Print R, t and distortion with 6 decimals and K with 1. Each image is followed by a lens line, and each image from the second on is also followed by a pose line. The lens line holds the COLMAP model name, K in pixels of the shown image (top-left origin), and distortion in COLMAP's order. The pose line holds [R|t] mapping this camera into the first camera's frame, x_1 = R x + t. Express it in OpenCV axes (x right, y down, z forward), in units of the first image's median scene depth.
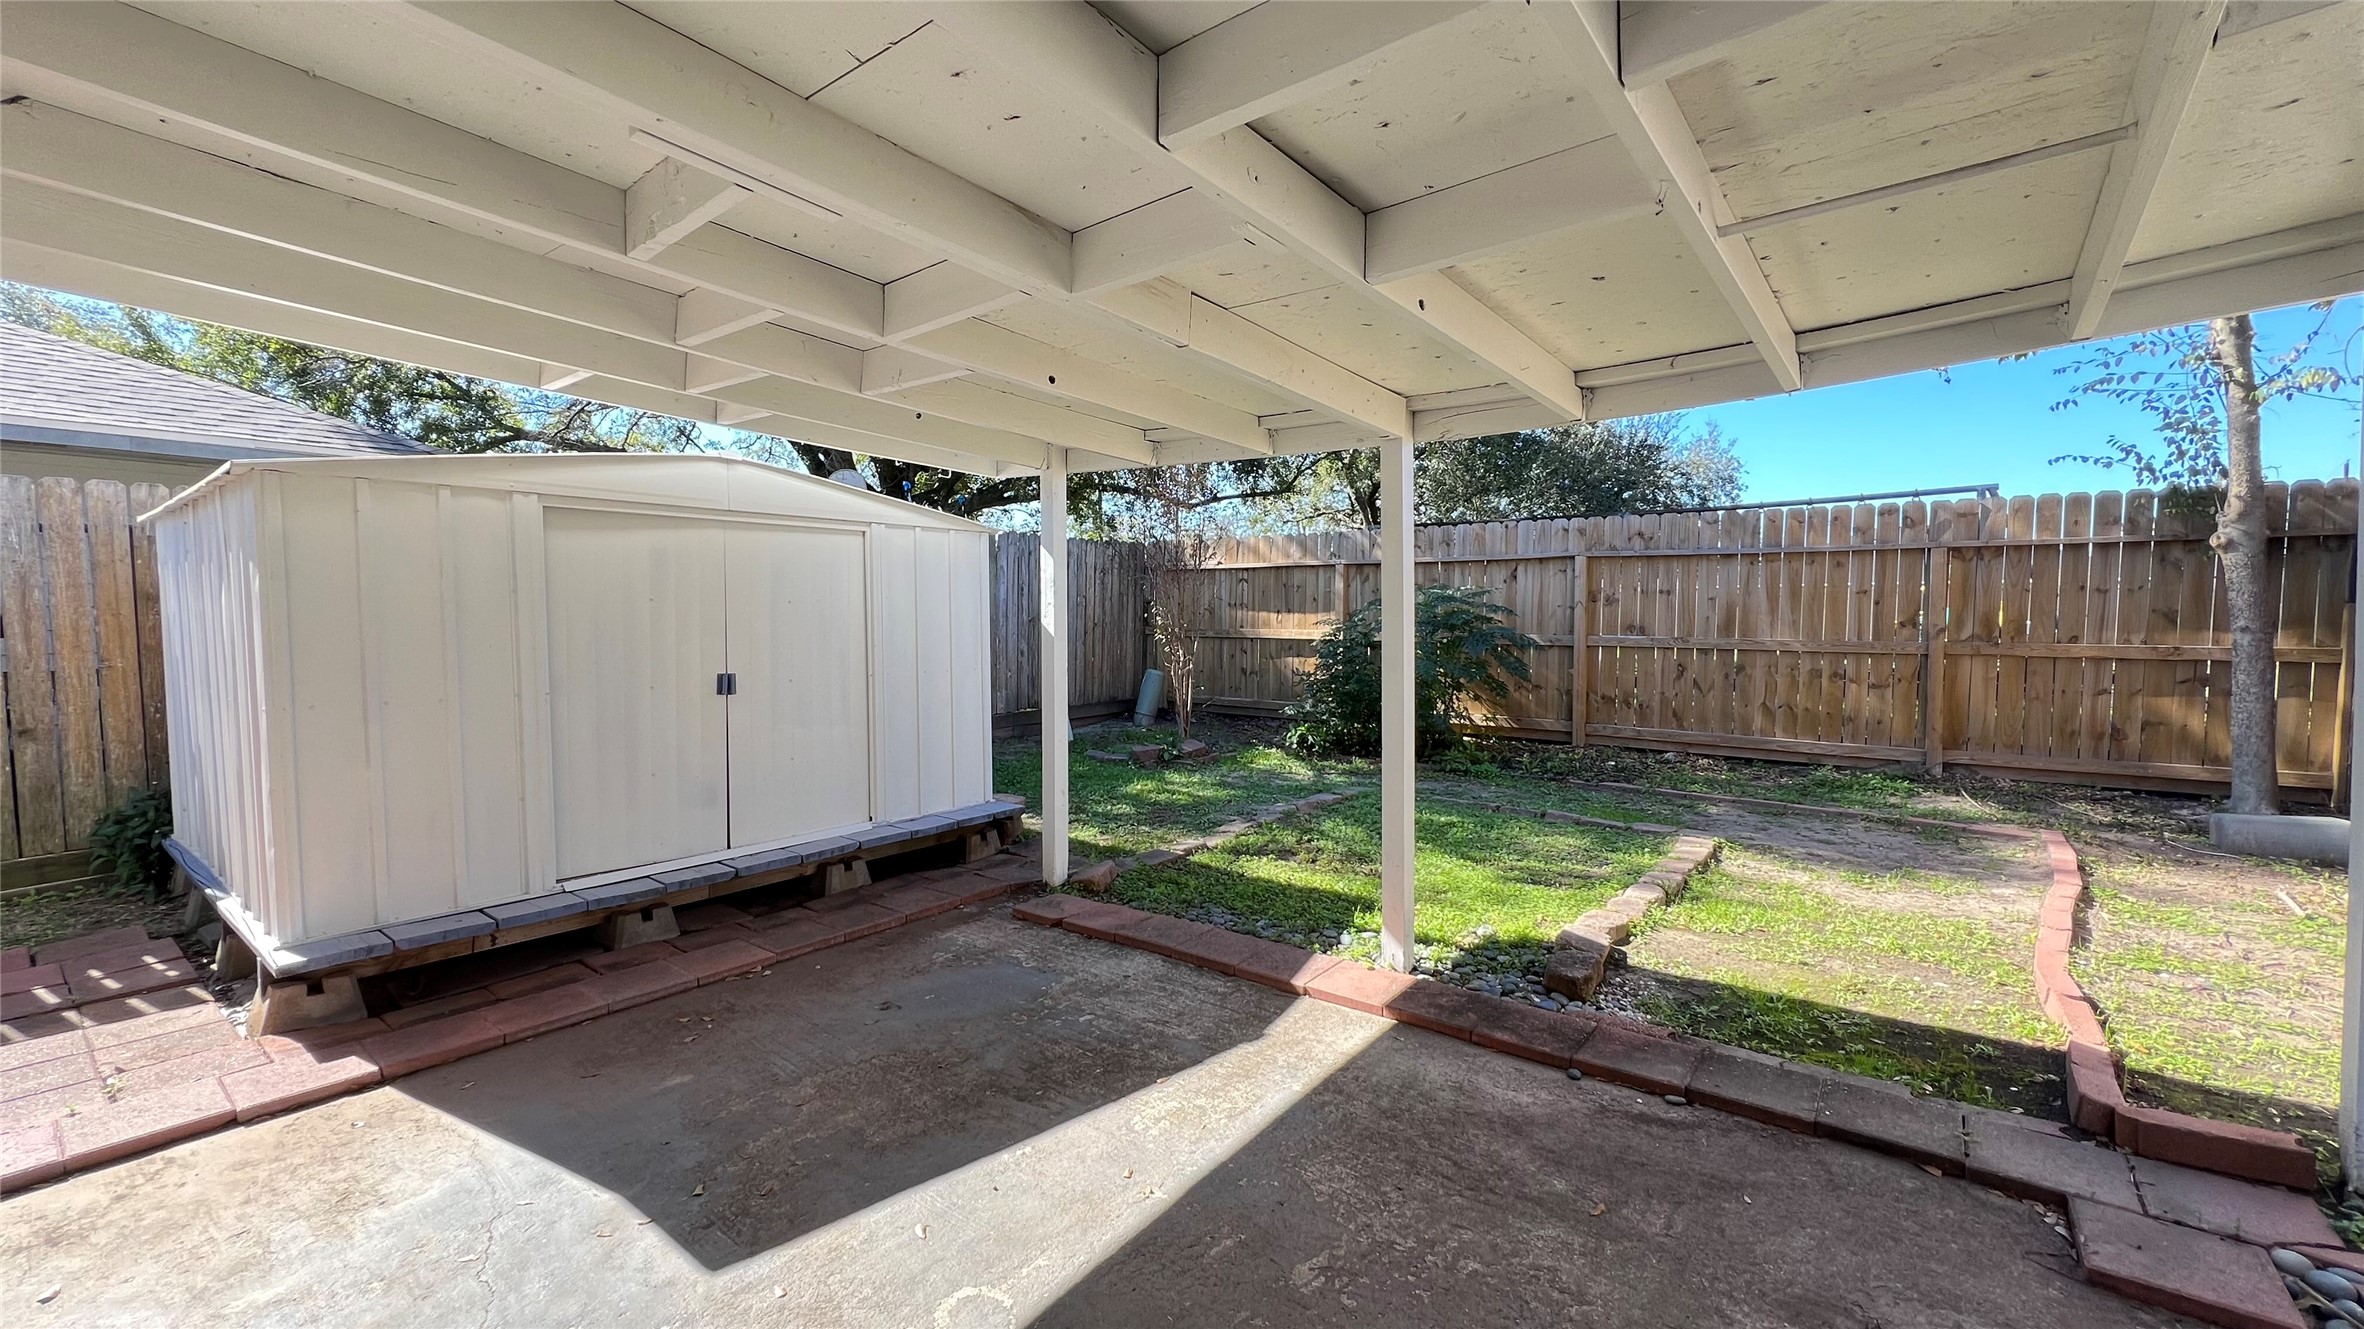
lens RADIAL K [[946.6, 0, 1179.7], [0, 946.6, 672.8], [0, 0, 1]] dist [0.000280, 0.000169]
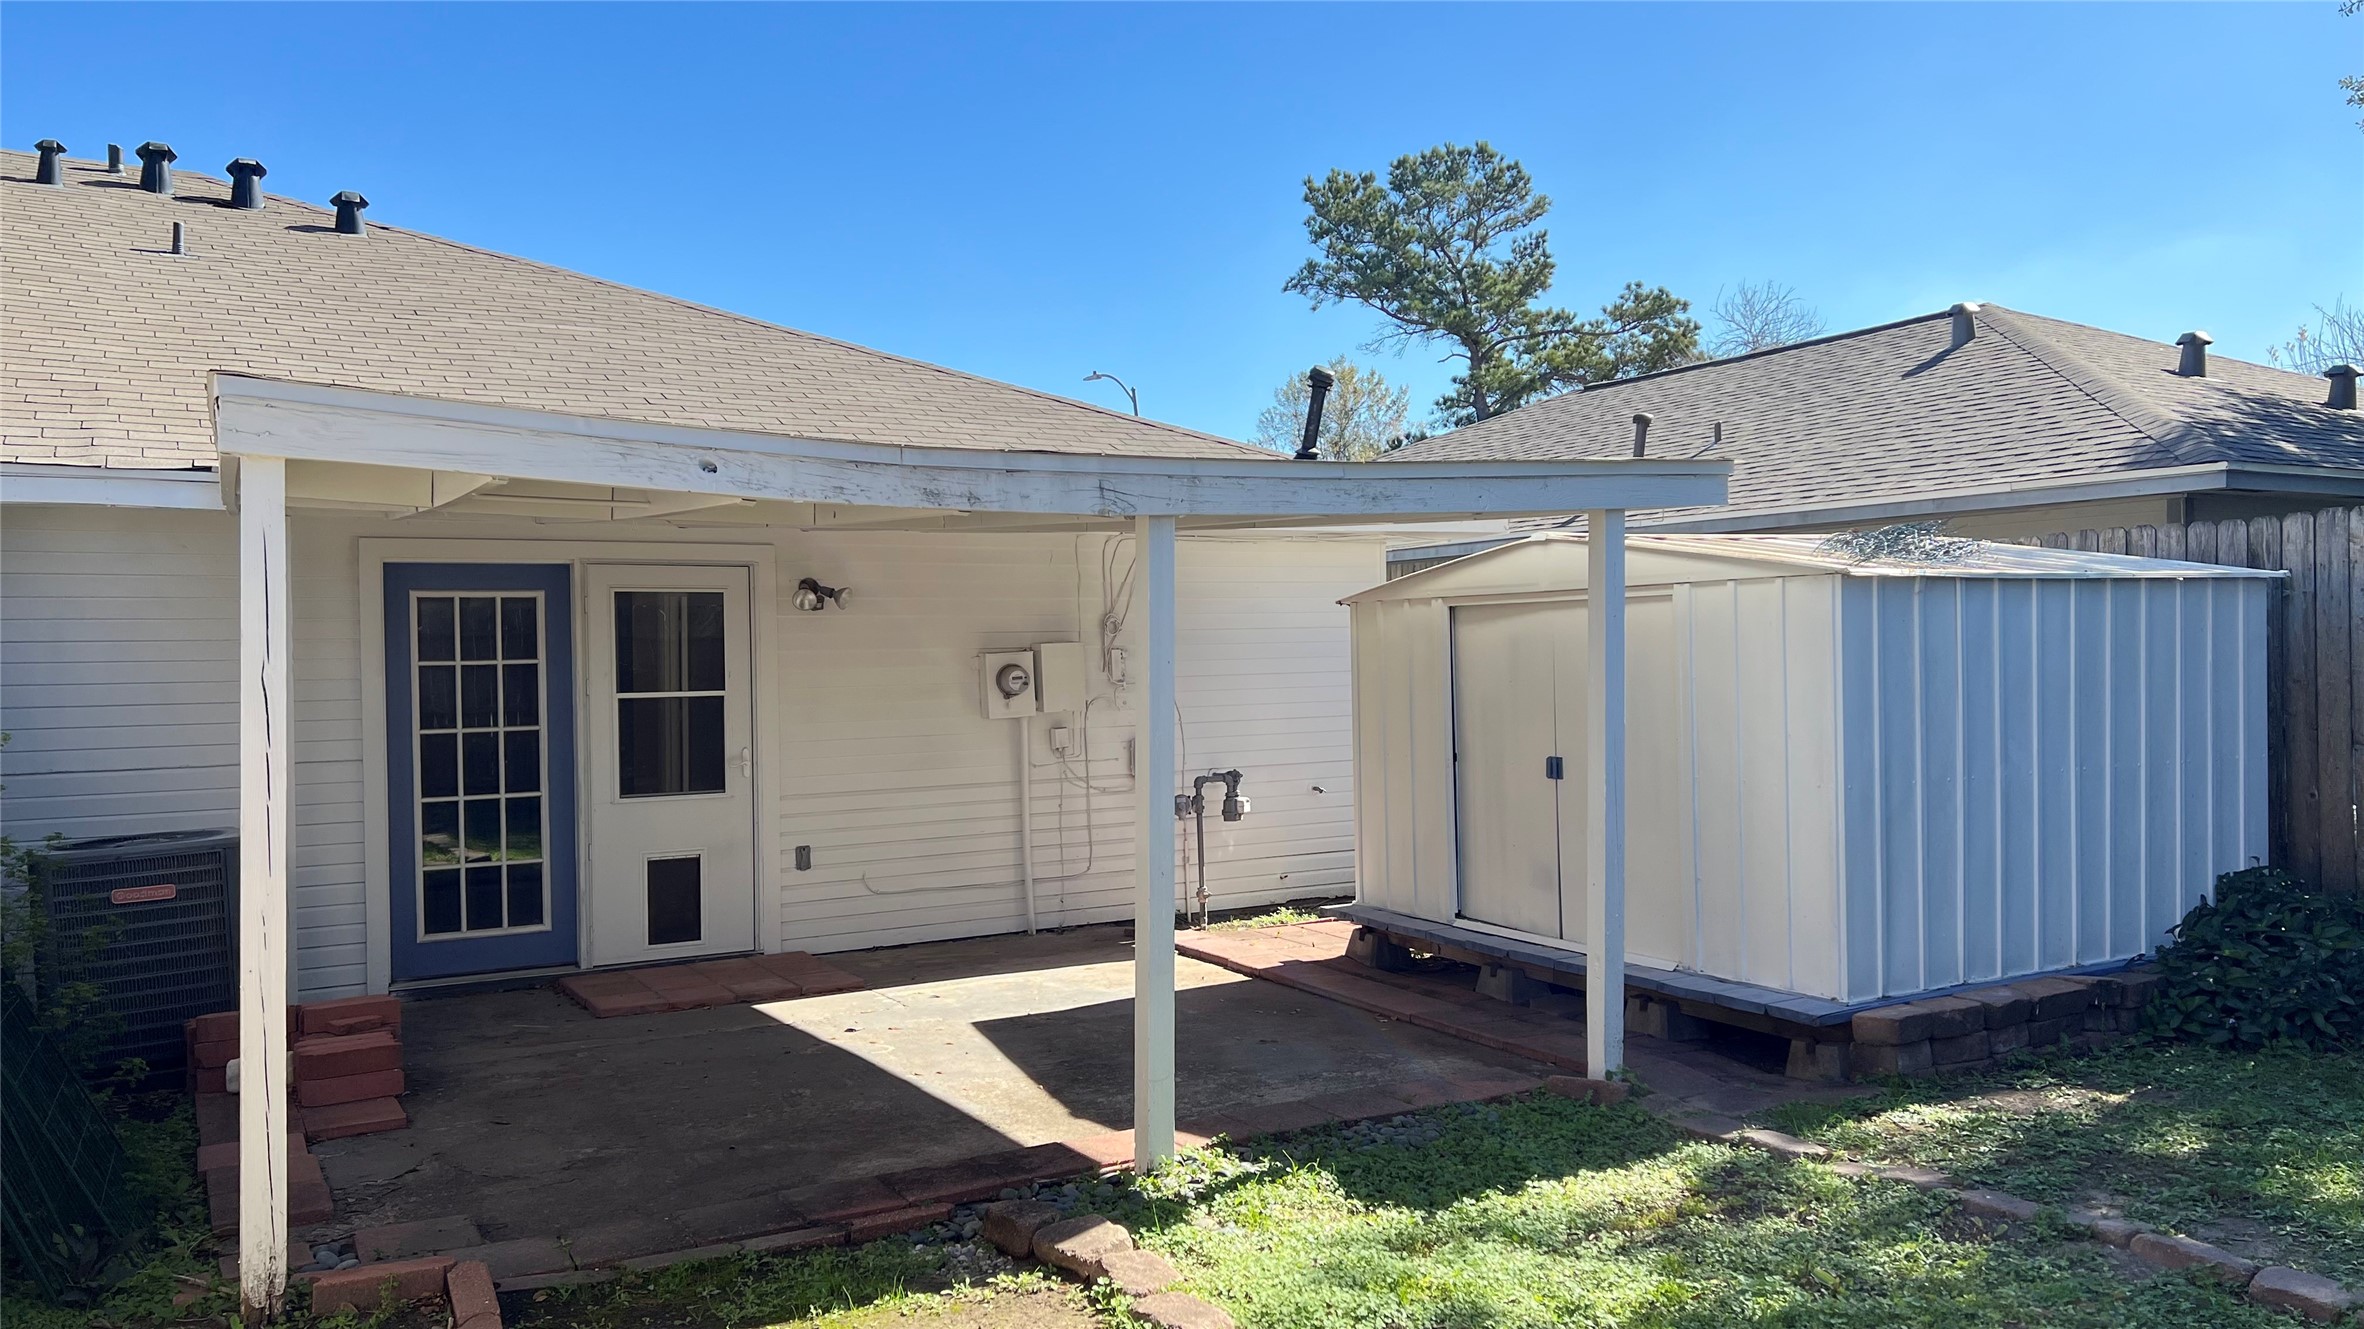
lens RADIAL K [[1739.9, 0, 1182.5], [0, 1739.9, 668.4], [0, 0, 1]] dist [0.003319, 0.000360]
pose [[-0.387349, 0.012119, -0.921853, 1.705610], [-0.041898, 0.998649, 0.030733, -0.166984], [0.920981, 0.050528, -0.386318, 1.719922]]
